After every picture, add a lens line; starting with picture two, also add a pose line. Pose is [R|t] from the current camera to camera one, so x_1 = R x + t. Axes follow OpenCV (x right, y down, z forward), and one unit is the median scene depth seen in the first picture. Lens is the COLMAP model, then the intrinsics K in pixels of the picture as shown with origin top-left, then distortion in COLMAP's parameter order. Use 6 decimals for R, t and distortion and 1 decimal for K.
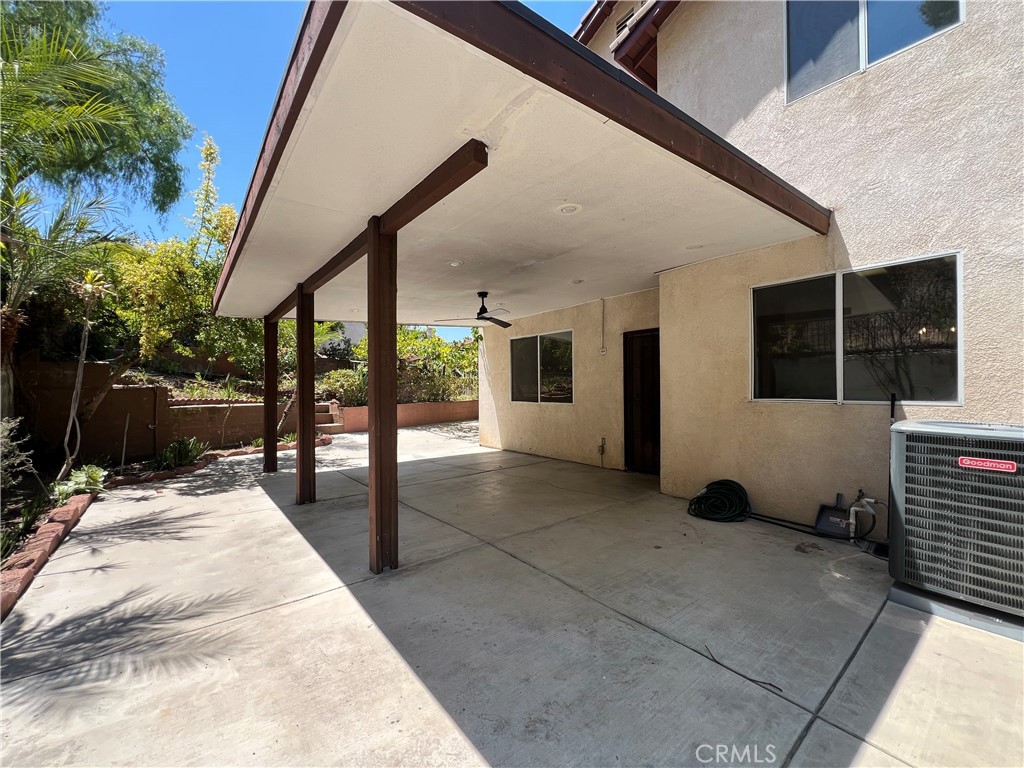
lens RADIAL K [[410.7, 0, 512.0], [0, 410.7, 384.0], [0, 0, 1]] dist [-0.000742, 0.000371]
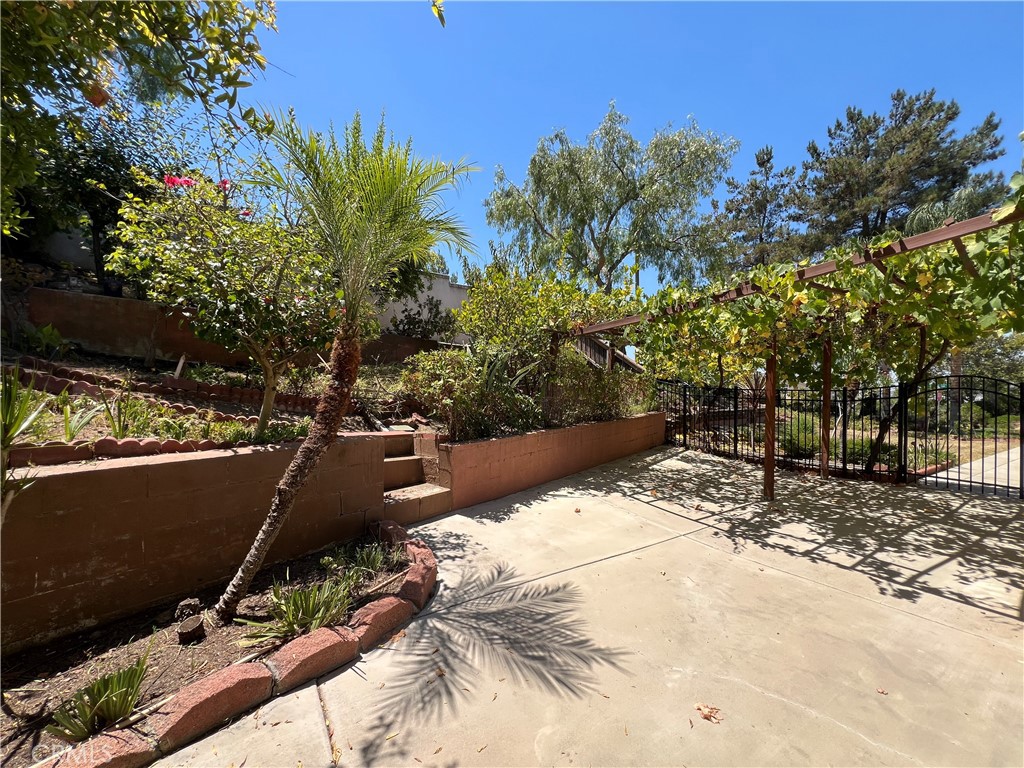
lens RADIAL K [[410.7, 0, 512.0], [0, 410.7, 384.0], [0, 0, 1]] dist [-0.000742, 0.000371]
pose [[0.992056, 0.014690, -0.124936, -0.296878], [-0.014220, 0.999888, 0.004648, -0.003150], [0.124990, -0.002835, 0.992154, 0.606240]]
